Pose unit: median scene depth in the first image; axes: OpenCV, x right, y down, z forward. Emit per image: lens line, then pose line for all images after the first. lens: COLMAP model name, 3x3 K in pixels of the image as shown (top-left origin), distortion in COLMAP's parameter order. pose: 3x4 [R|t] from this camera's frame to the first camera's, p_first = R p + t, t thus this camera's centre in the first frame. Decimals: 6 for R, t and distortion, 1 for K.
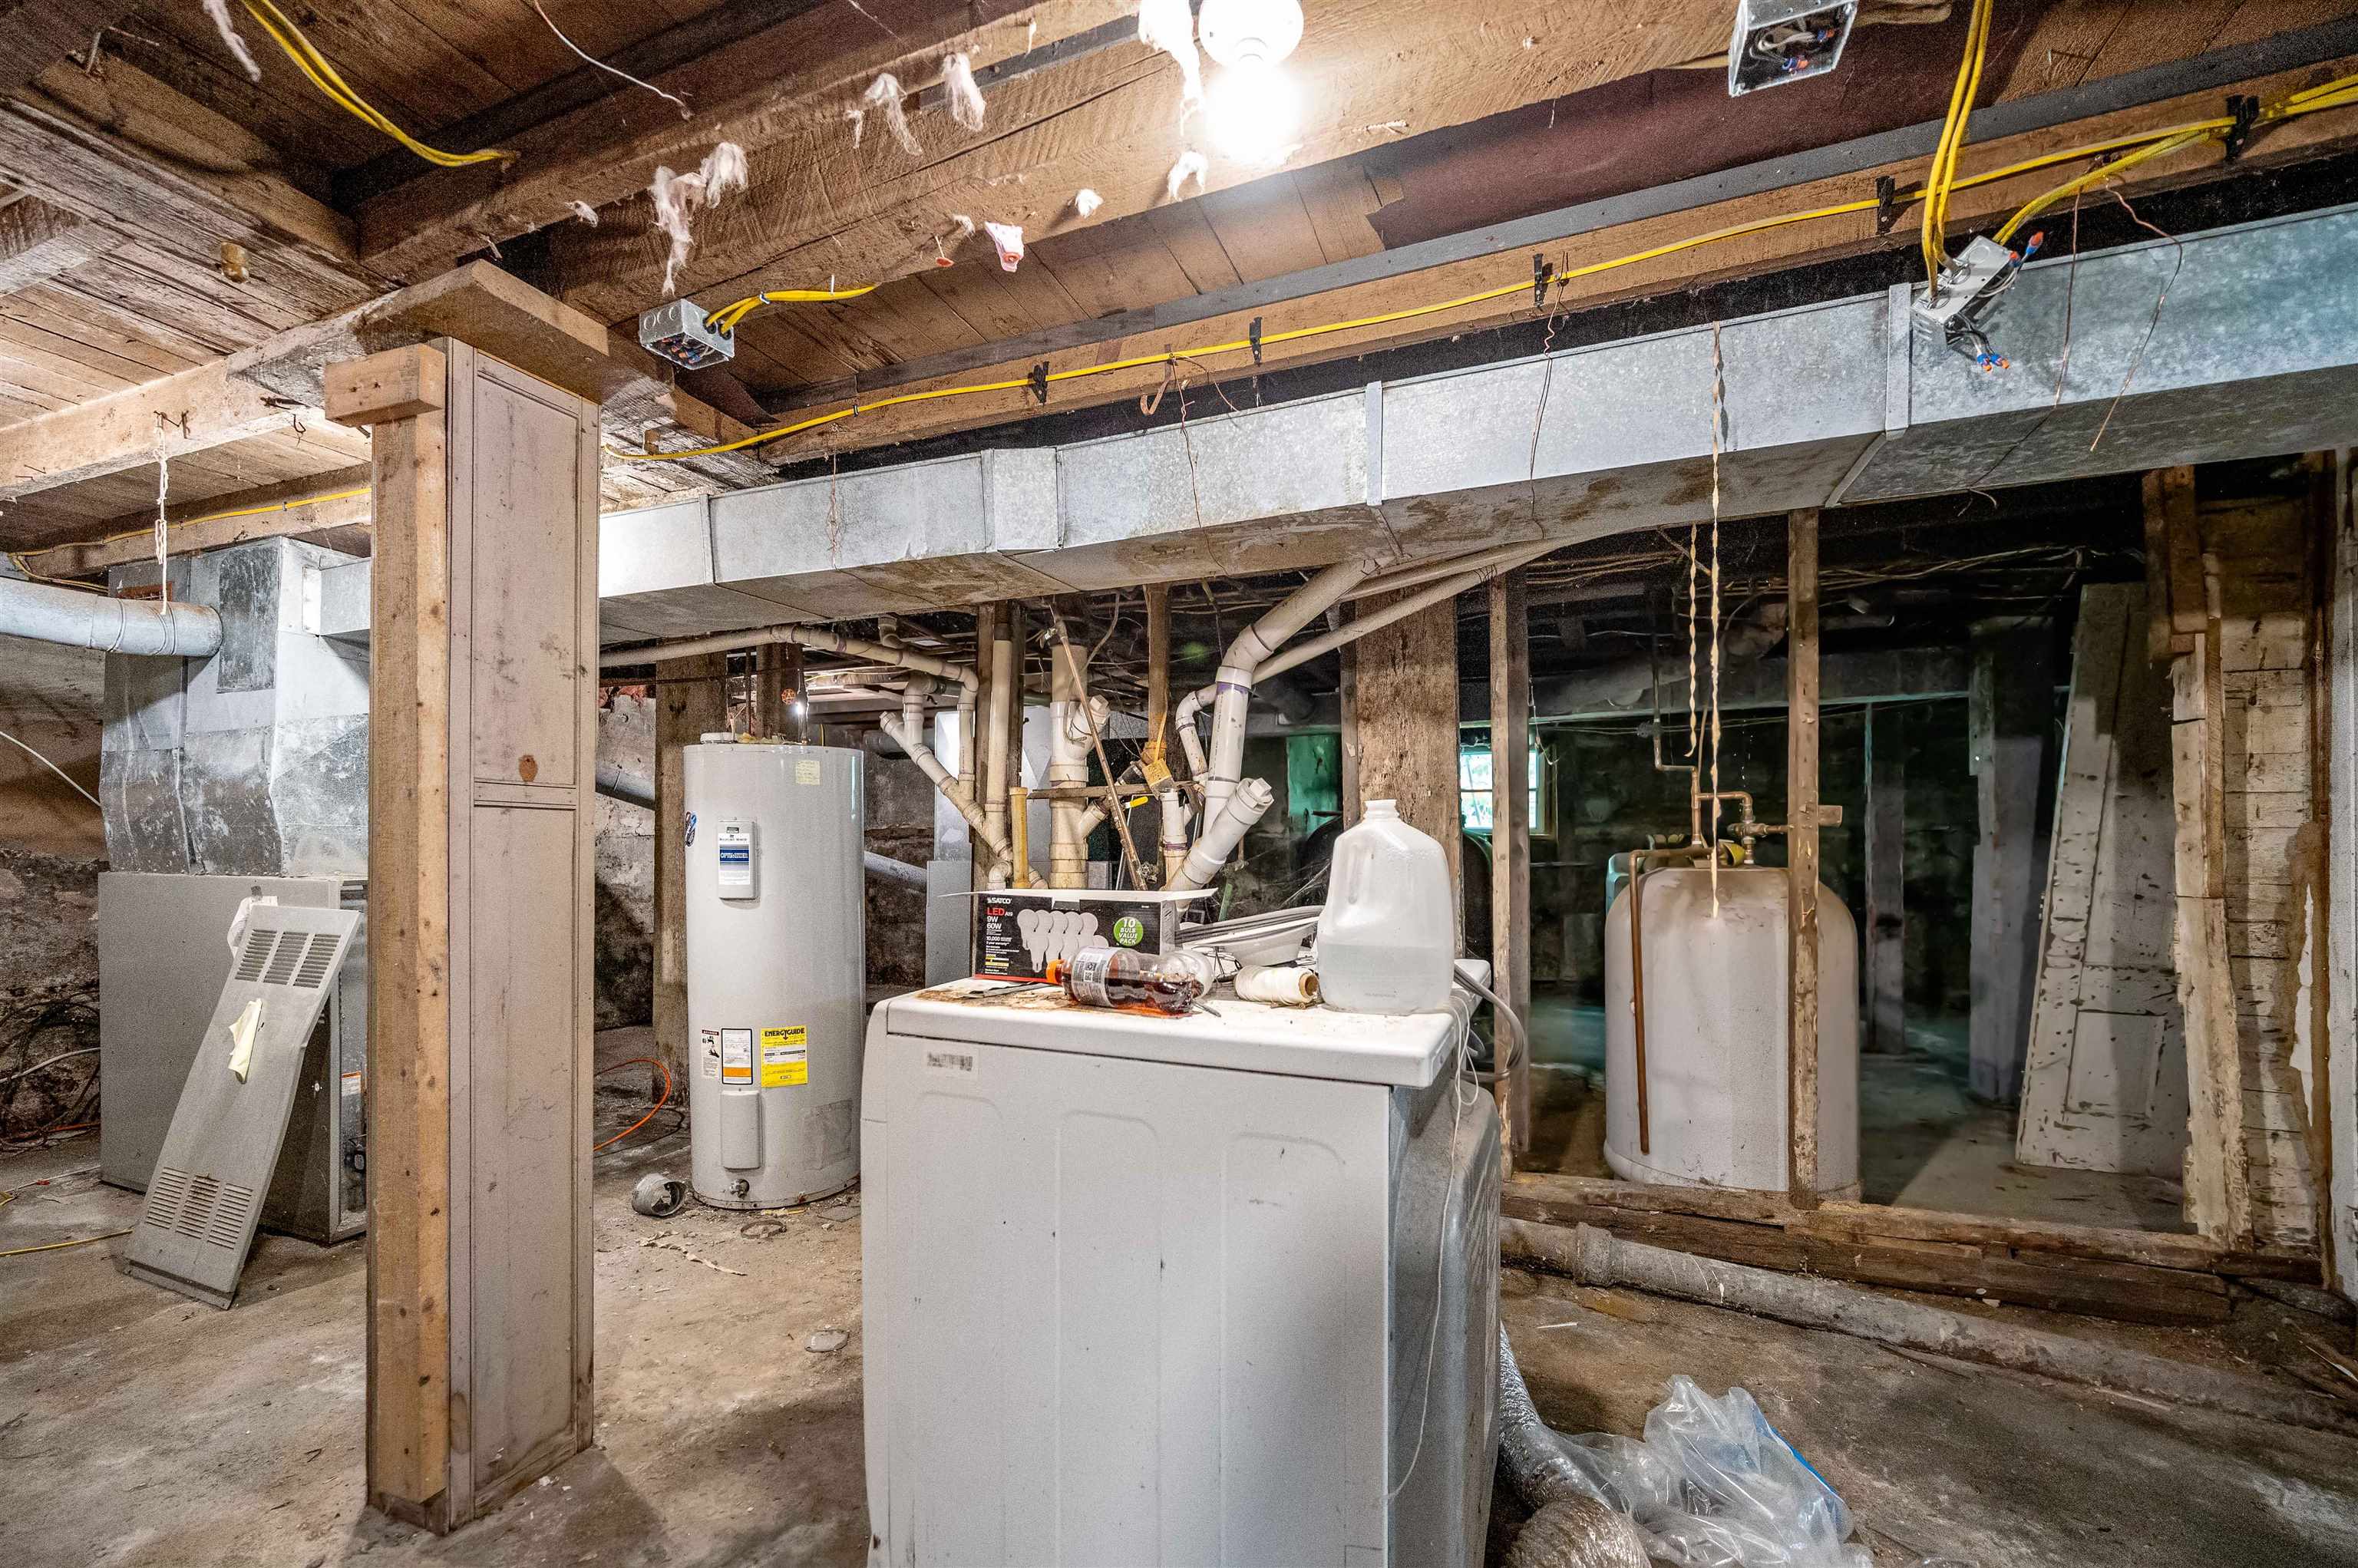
lens RADIAL K [[943.7, 0, 1186.7], [0, 943.7, 850.4], [0, 0, 1]] dist [0.001797, -0.000502]
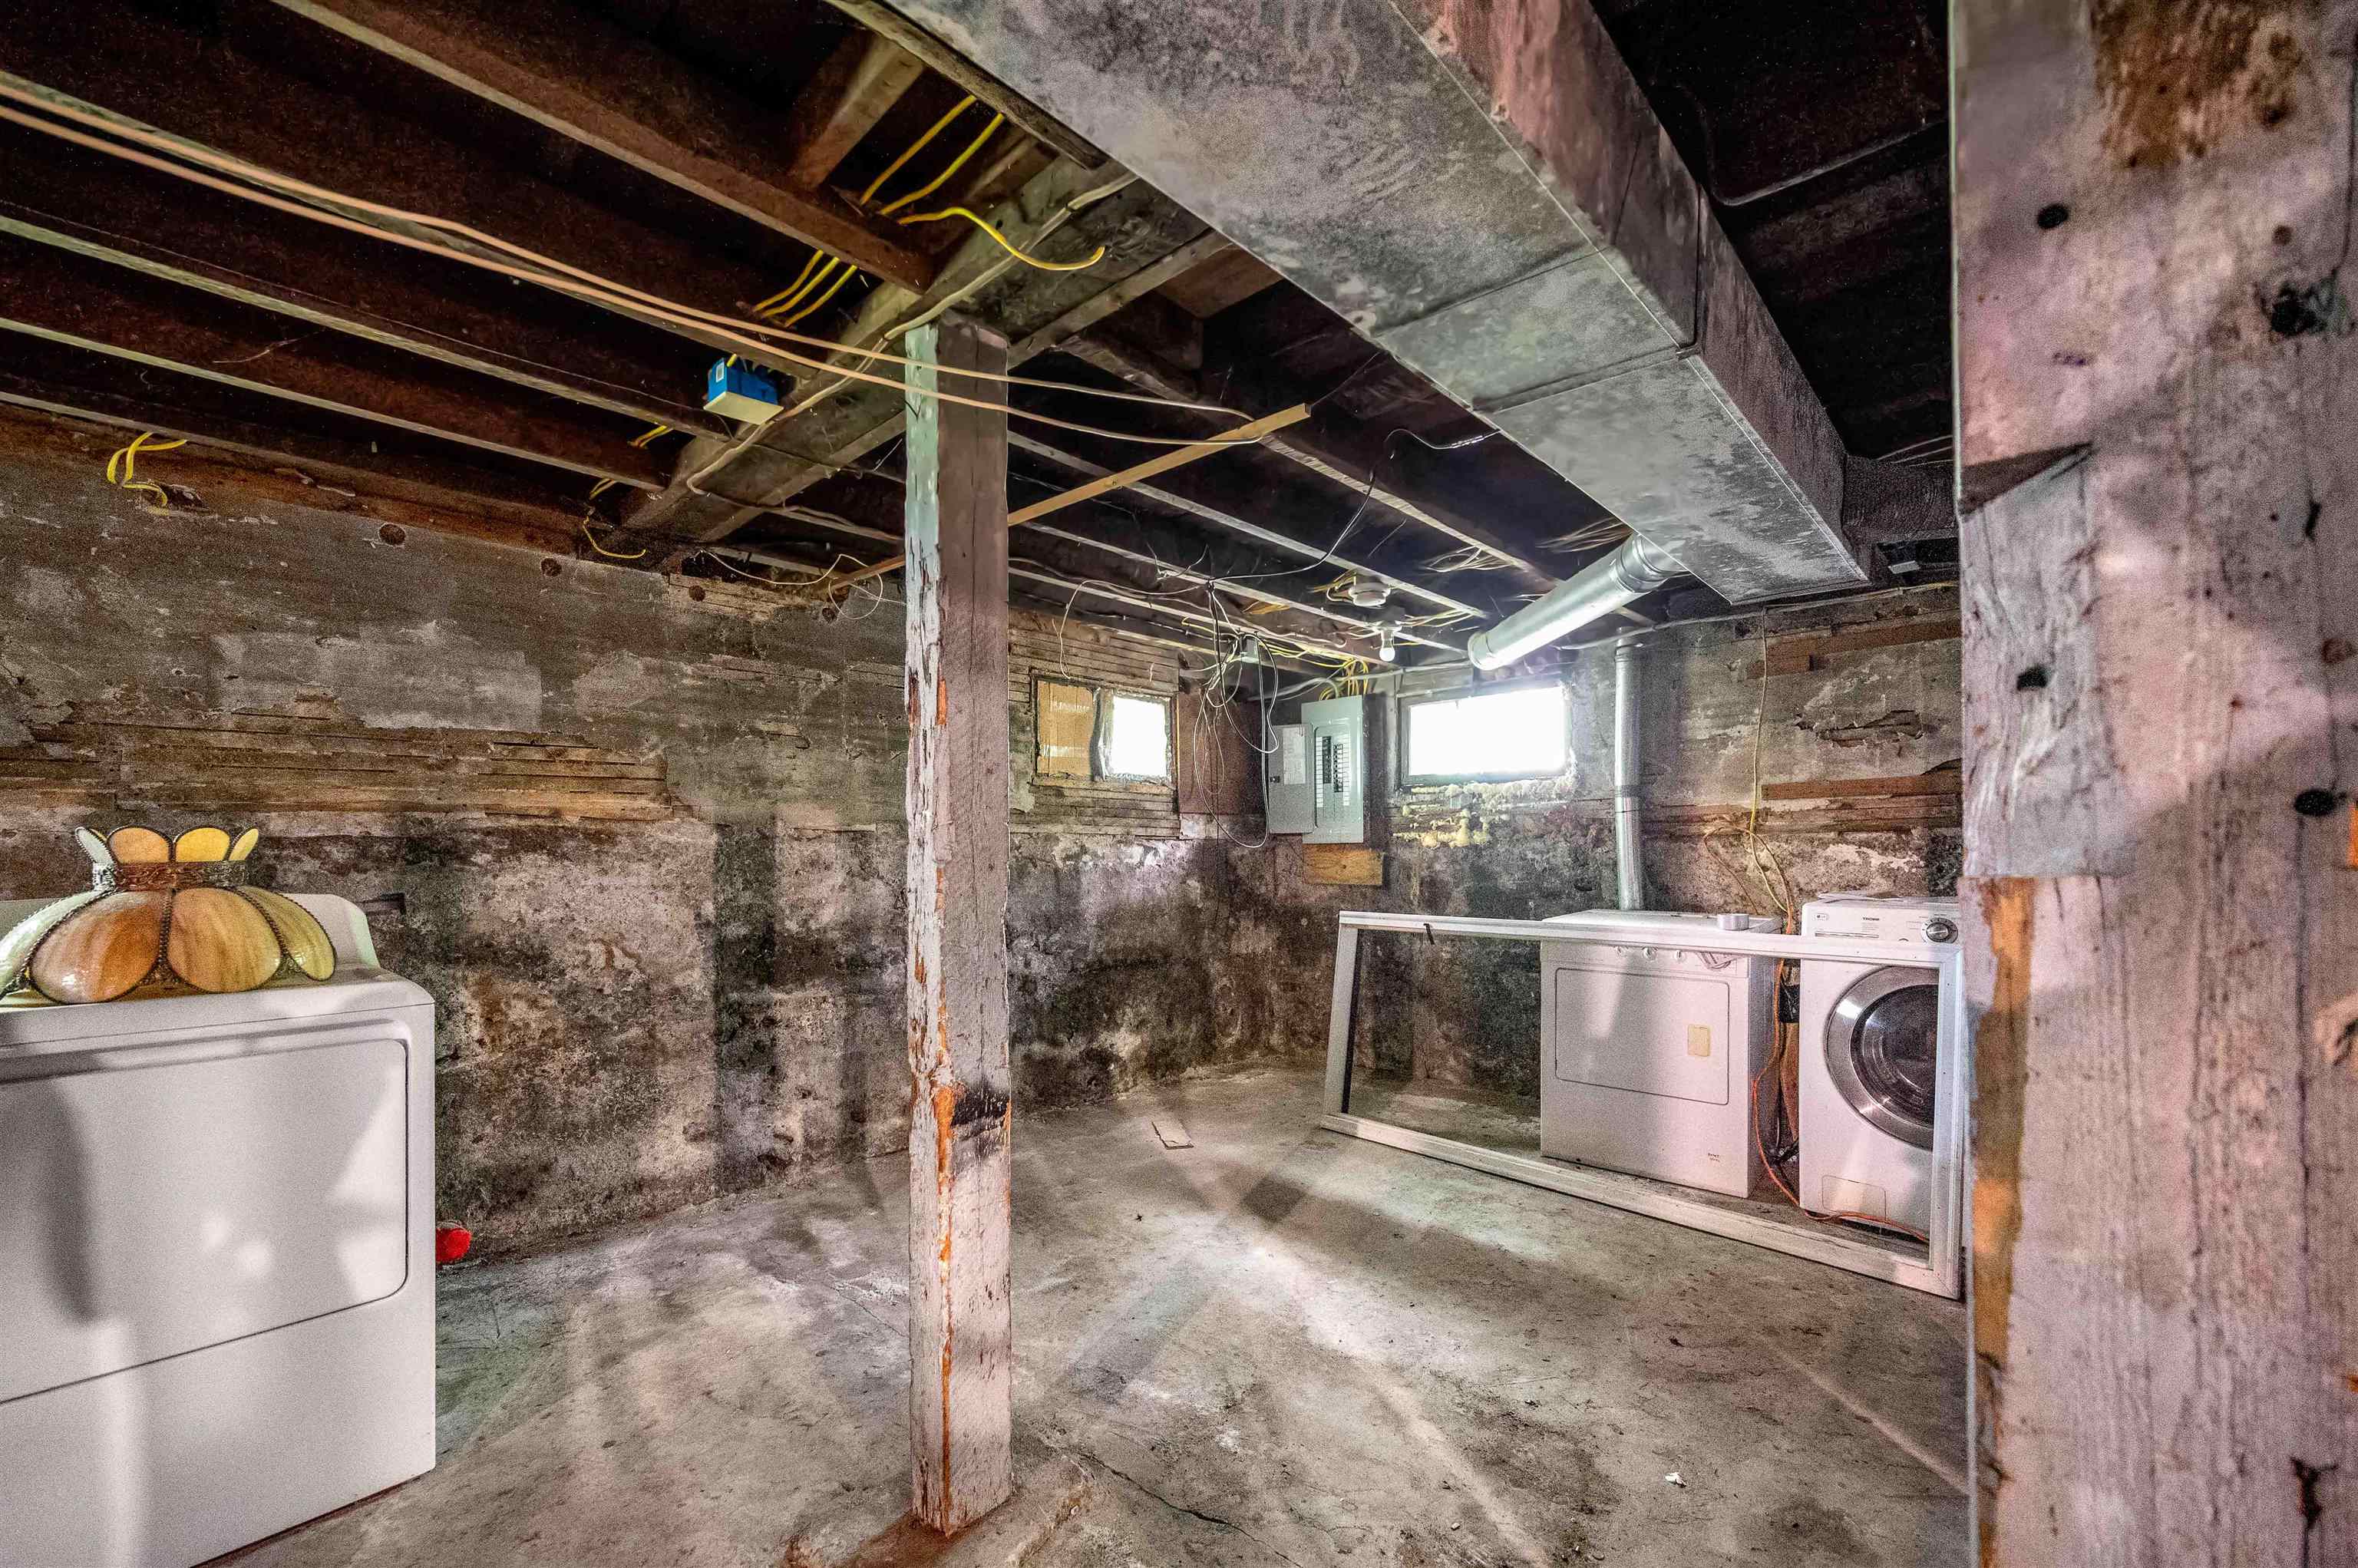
lens RADIAL K [[943.7, 0, 1168.2], [0, 943.7, 846.8], [0, 0, 1]] dist [0.001797, -0.000502]
pose [[0.364423, -0.000026, 0.931234, 0.361641], [-0.001087, 0.999999, 0.000454, -0.012985], [-0.931233, -0.001177, 0.364422, 0.644337]]
